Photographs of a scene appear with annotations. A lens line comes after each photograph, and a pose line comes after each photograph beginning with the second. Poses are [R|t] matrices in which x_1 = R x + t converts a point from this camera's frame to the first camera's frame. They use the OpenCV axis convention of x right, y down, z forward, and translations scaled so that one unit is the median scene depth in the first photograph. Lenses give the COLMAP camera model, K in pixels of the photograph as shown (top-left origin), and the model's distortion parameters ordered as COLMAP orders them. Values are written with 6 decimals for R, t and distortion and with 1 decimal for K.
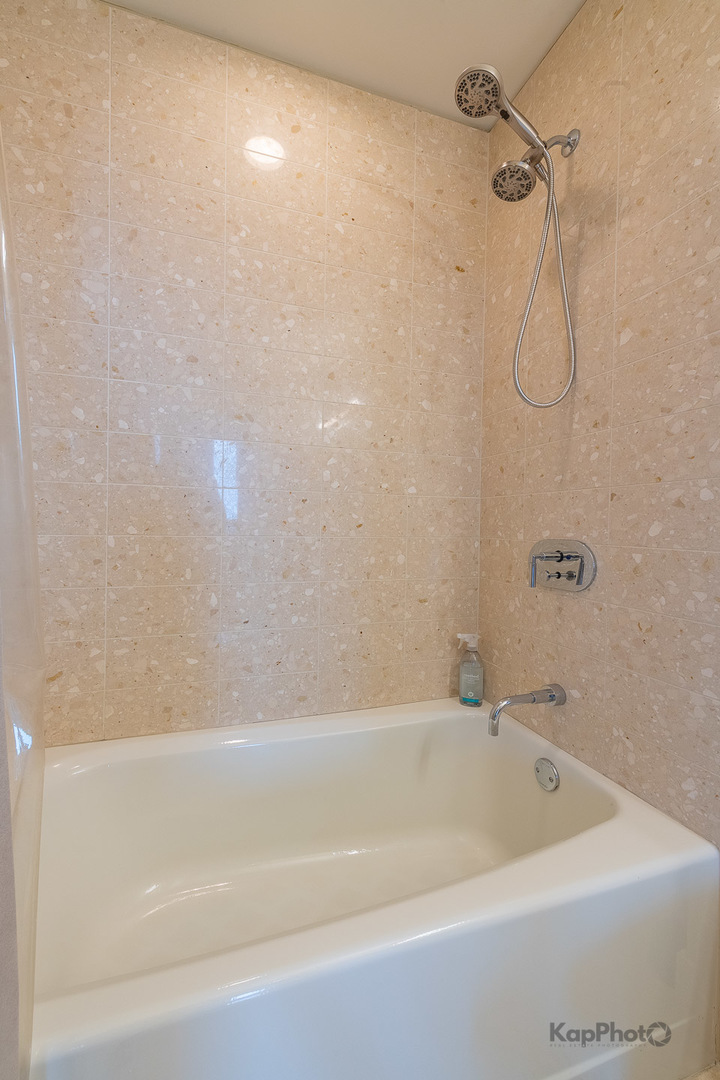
lens RADIAL K [[430.9, 0, 360.1], [0, 430.9, 533.0], [0, 0, 1]] dist [0.006470, 0.000293]
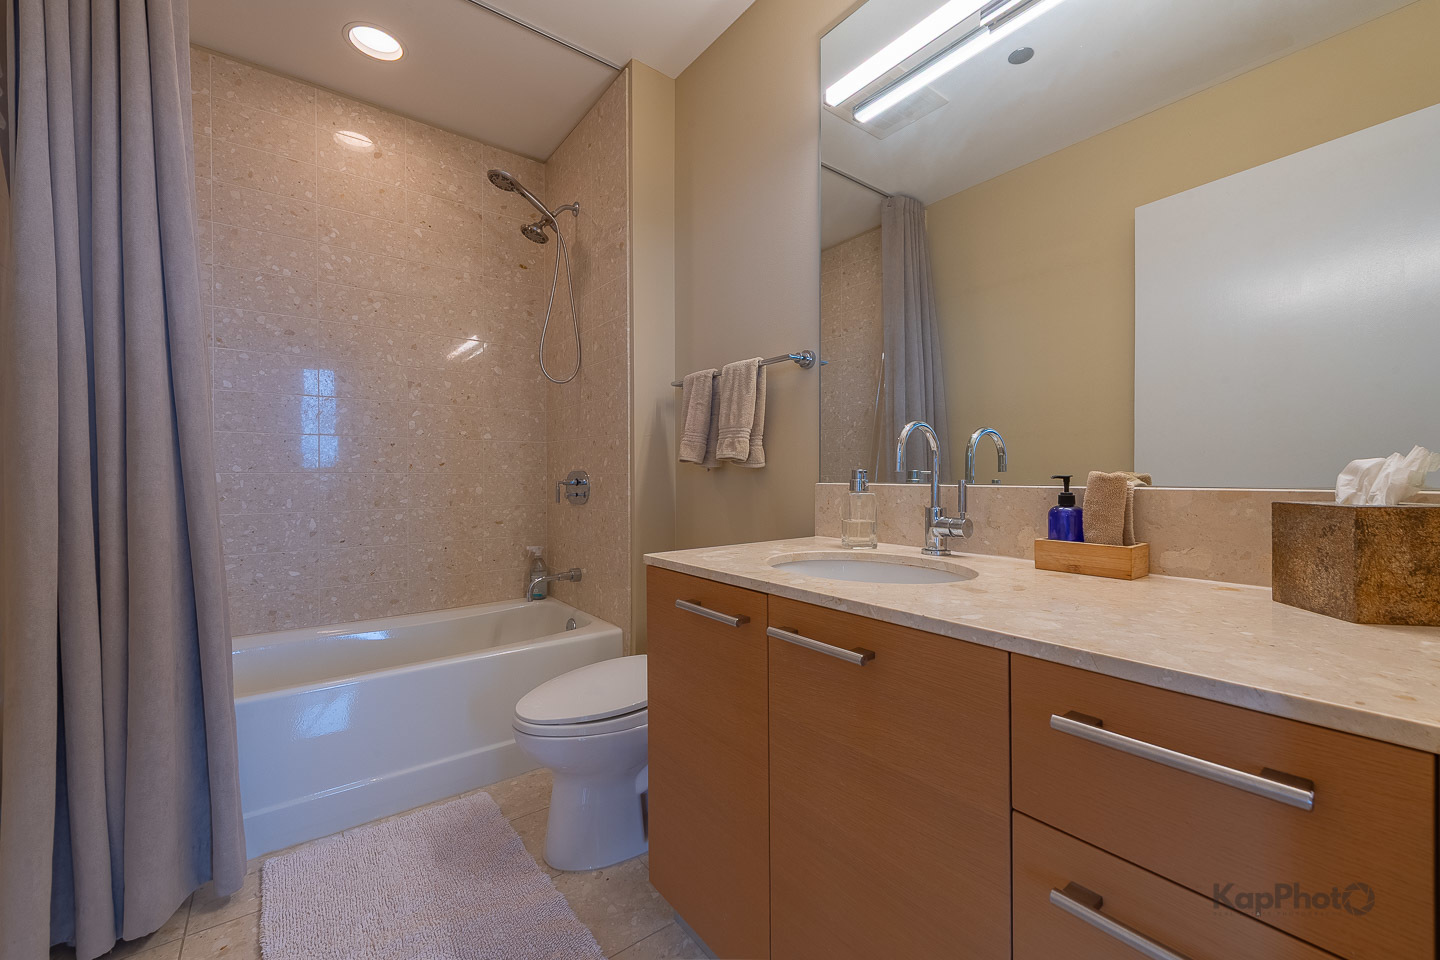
lens RADIAL K [[574.6, 0, 690.9], [0, 574.6, 484.3], [0, 0, 1]] dist [0.006470, 0.000293]
pose [[0.963505, -0.018901, 0.267024, 0.271358], [0.018558, 0.999821, 0.003808, 0.053492], [-0.267048, 0.001286, 0.963682, -0.897775]]
